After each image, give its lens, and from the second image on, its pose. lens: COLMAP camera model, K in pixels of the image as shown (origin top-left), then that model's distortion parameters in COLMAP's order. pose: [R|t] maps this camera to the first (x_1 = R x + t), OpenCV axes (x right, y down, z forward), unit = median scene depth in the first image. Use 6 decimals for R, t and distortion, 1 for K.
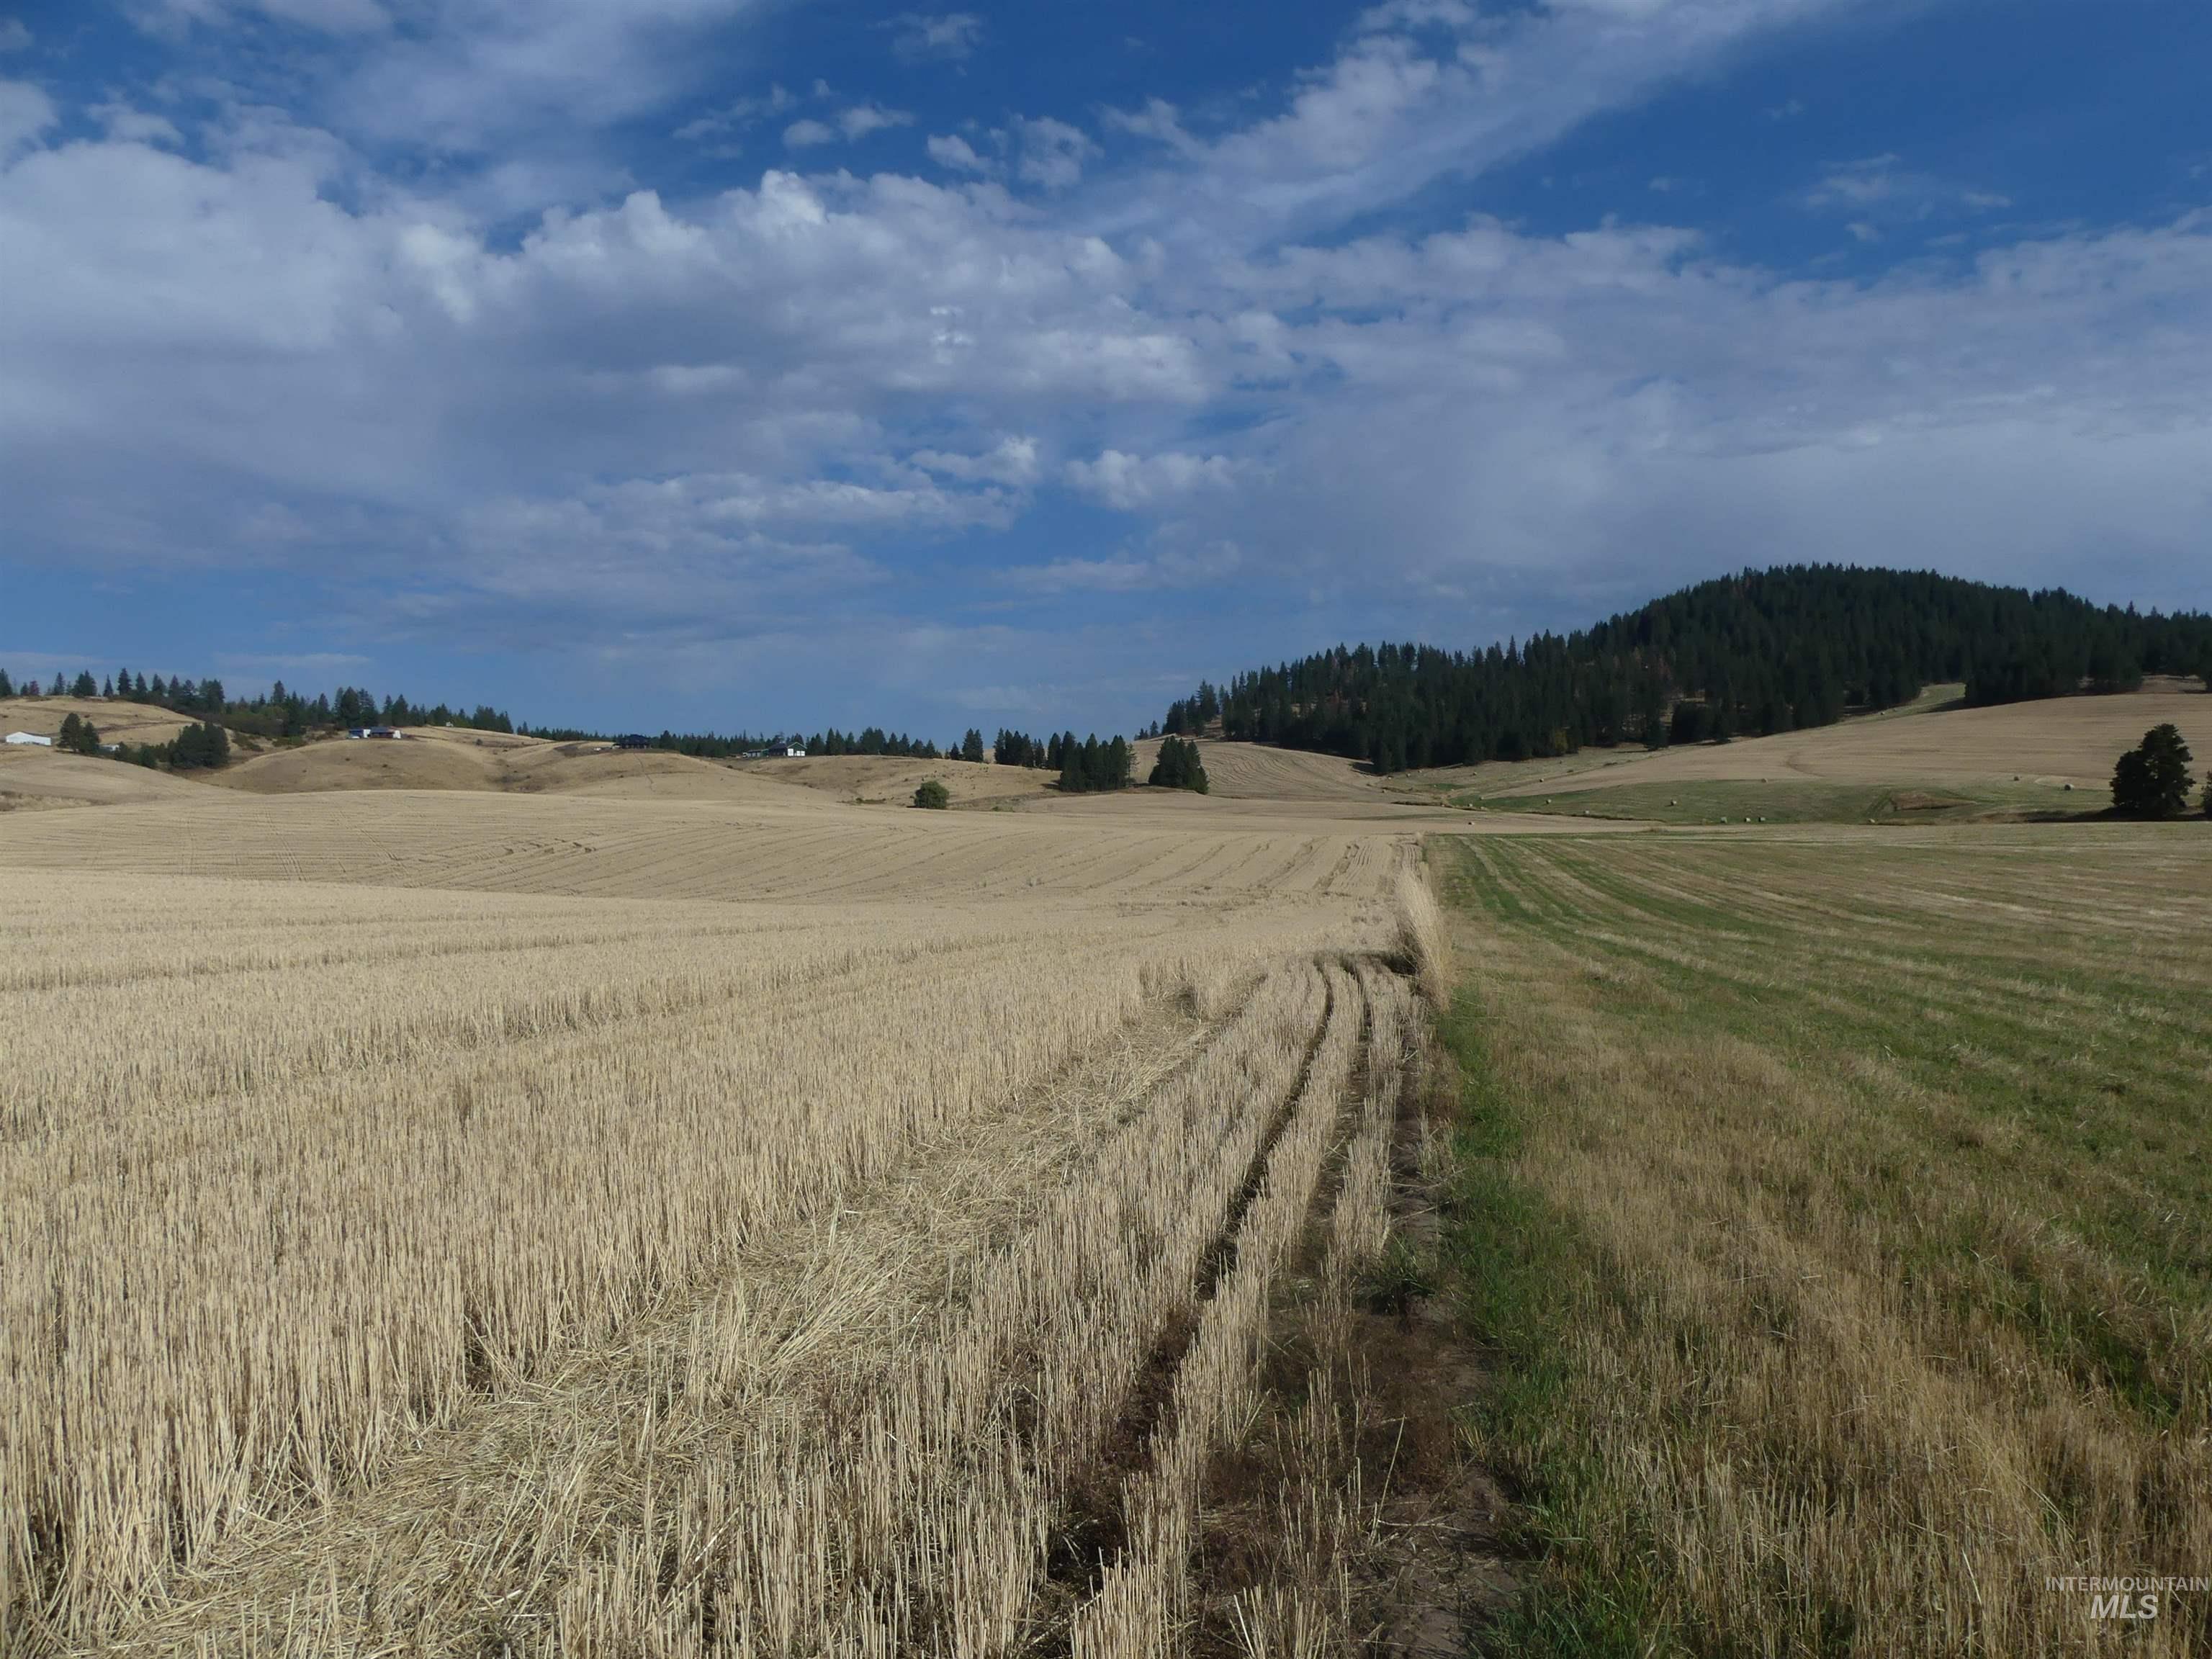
lens RADIAL K [[1704.8, 0, 1119.3], [0, 1704.8, 833.0], [0, 0, 1]] dist [-0.009603, 0.004442]
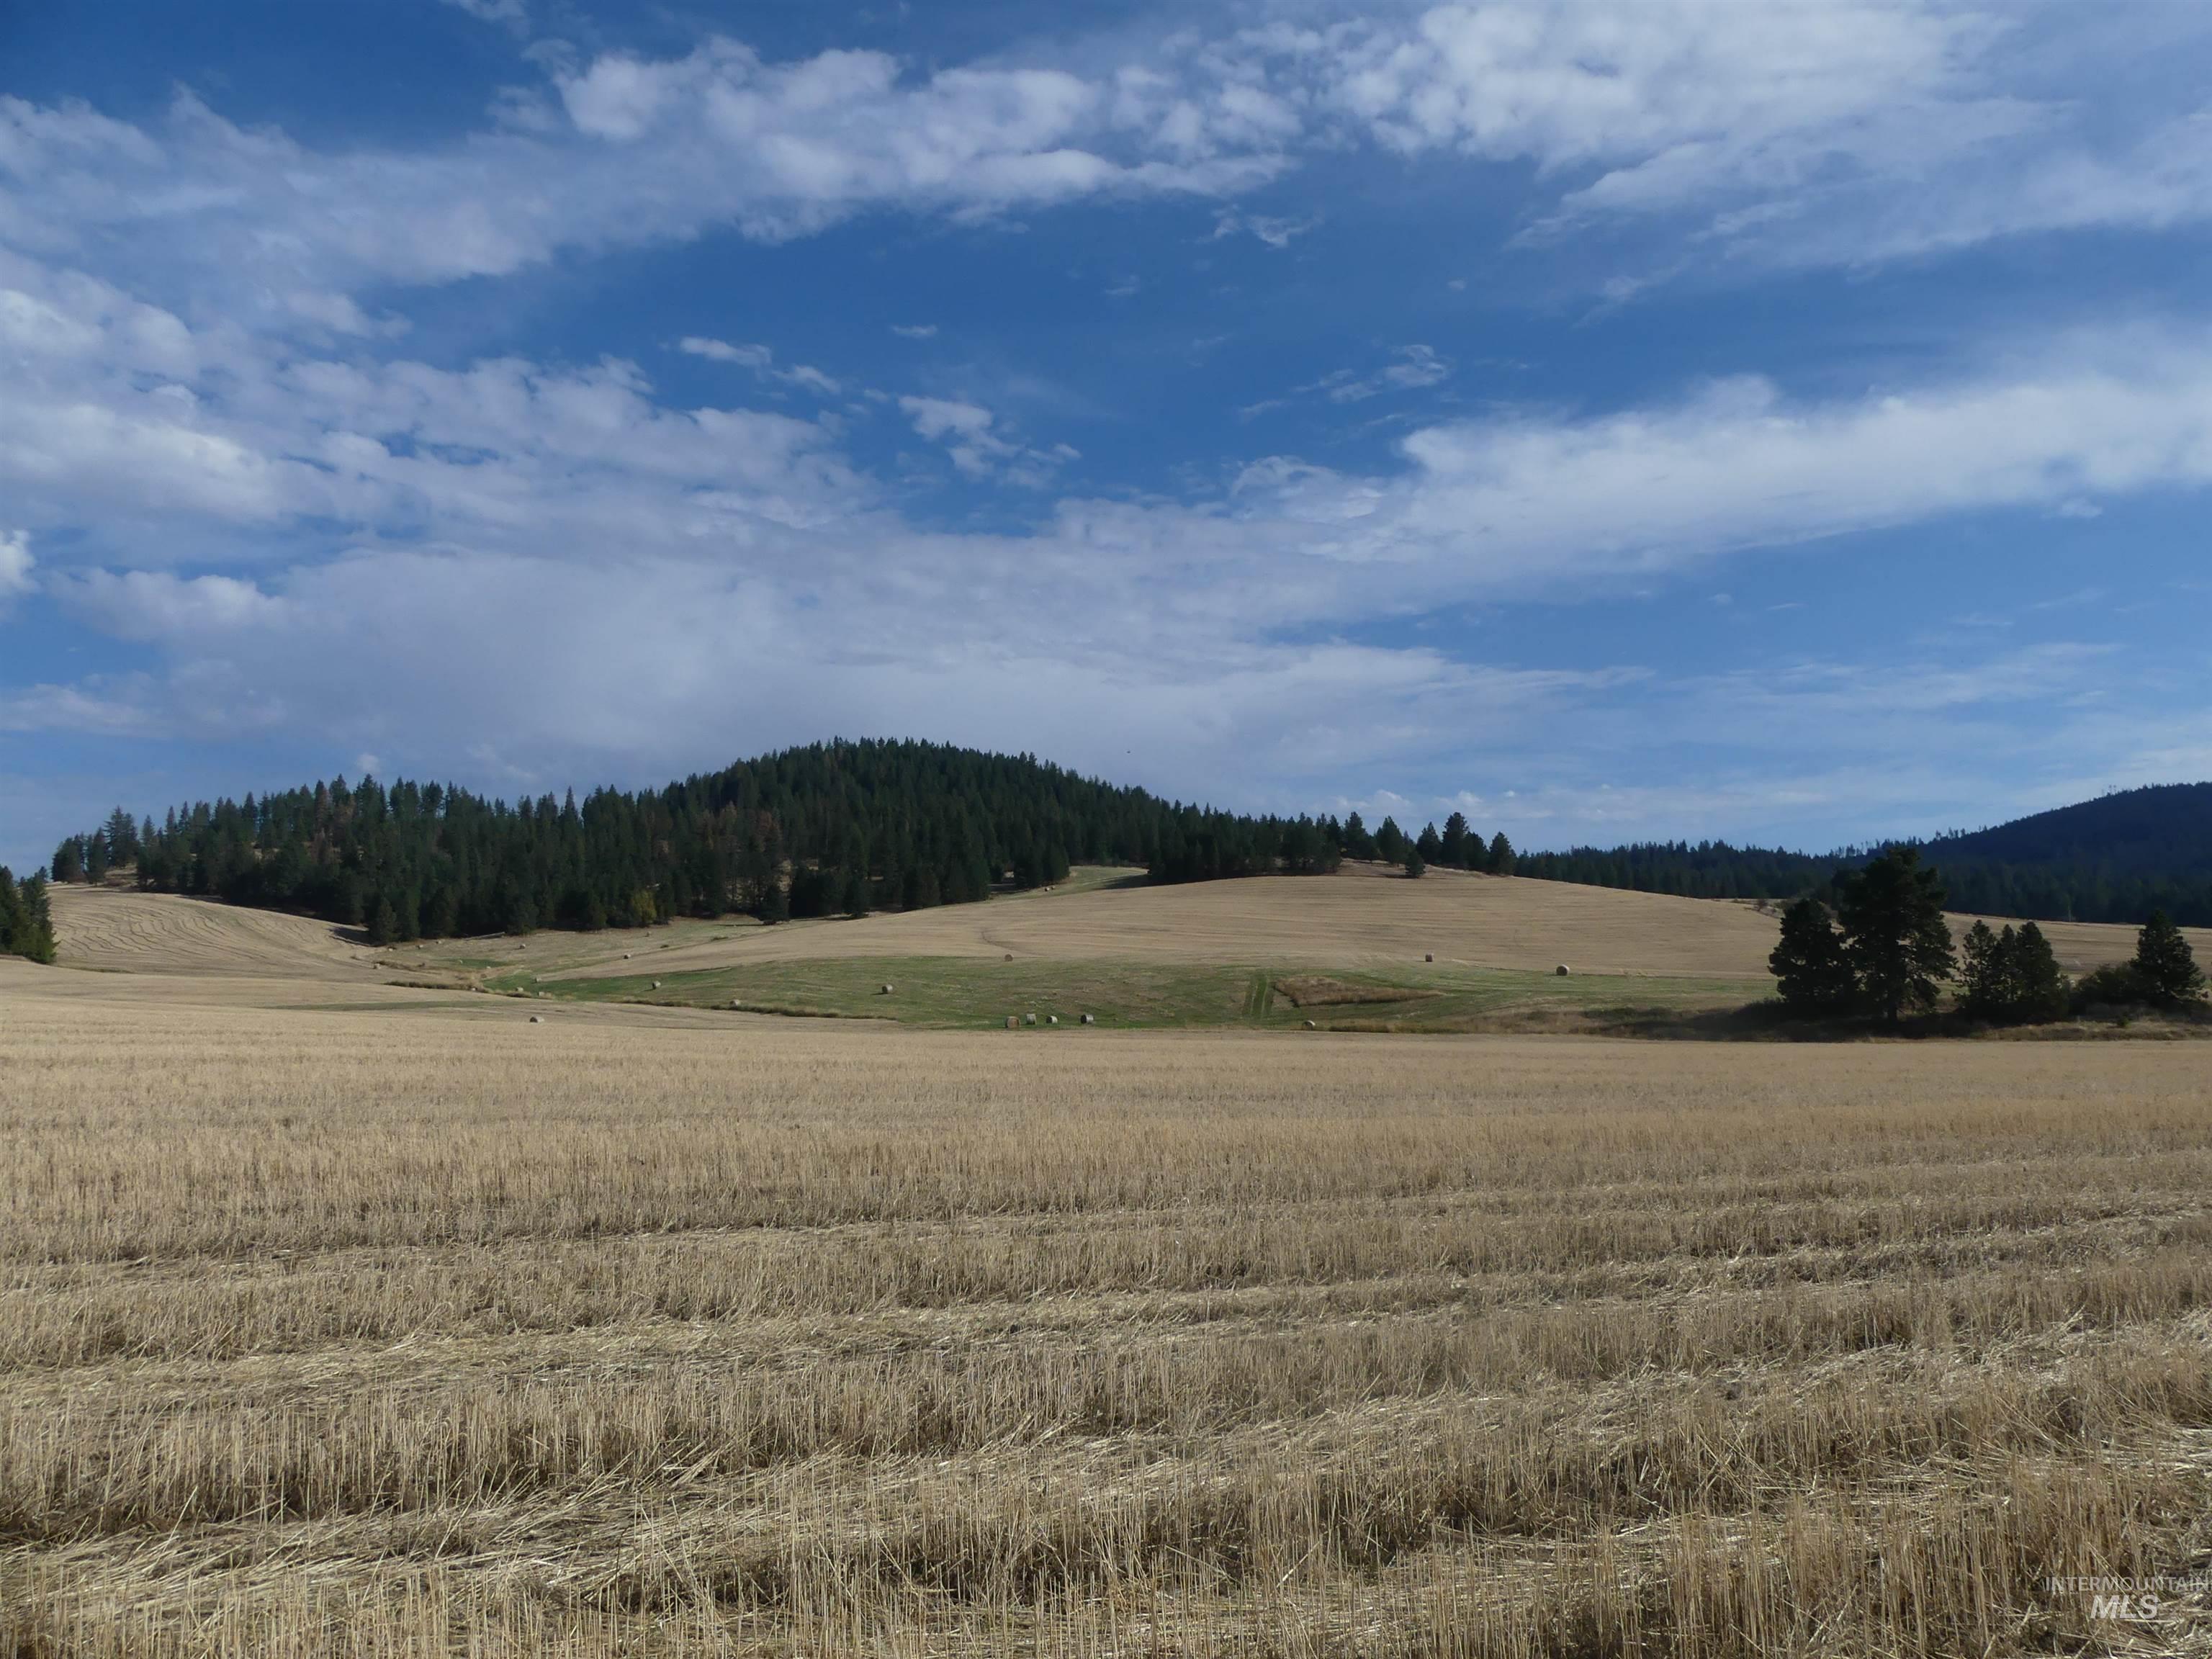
lens RADIAL K [[1704.8, 0, 1119.3], [0, 1704.8, 833.0], [0, 0, 1]] dist [-0.009603, 0.004442]
pose [[0.850928, 0.070534, 0.520525, 0.048149], [-0.010015, 0.992942, -0.118178, -0.001453], [-0.525186, 0.095348, 0.845629, 0.263435]]
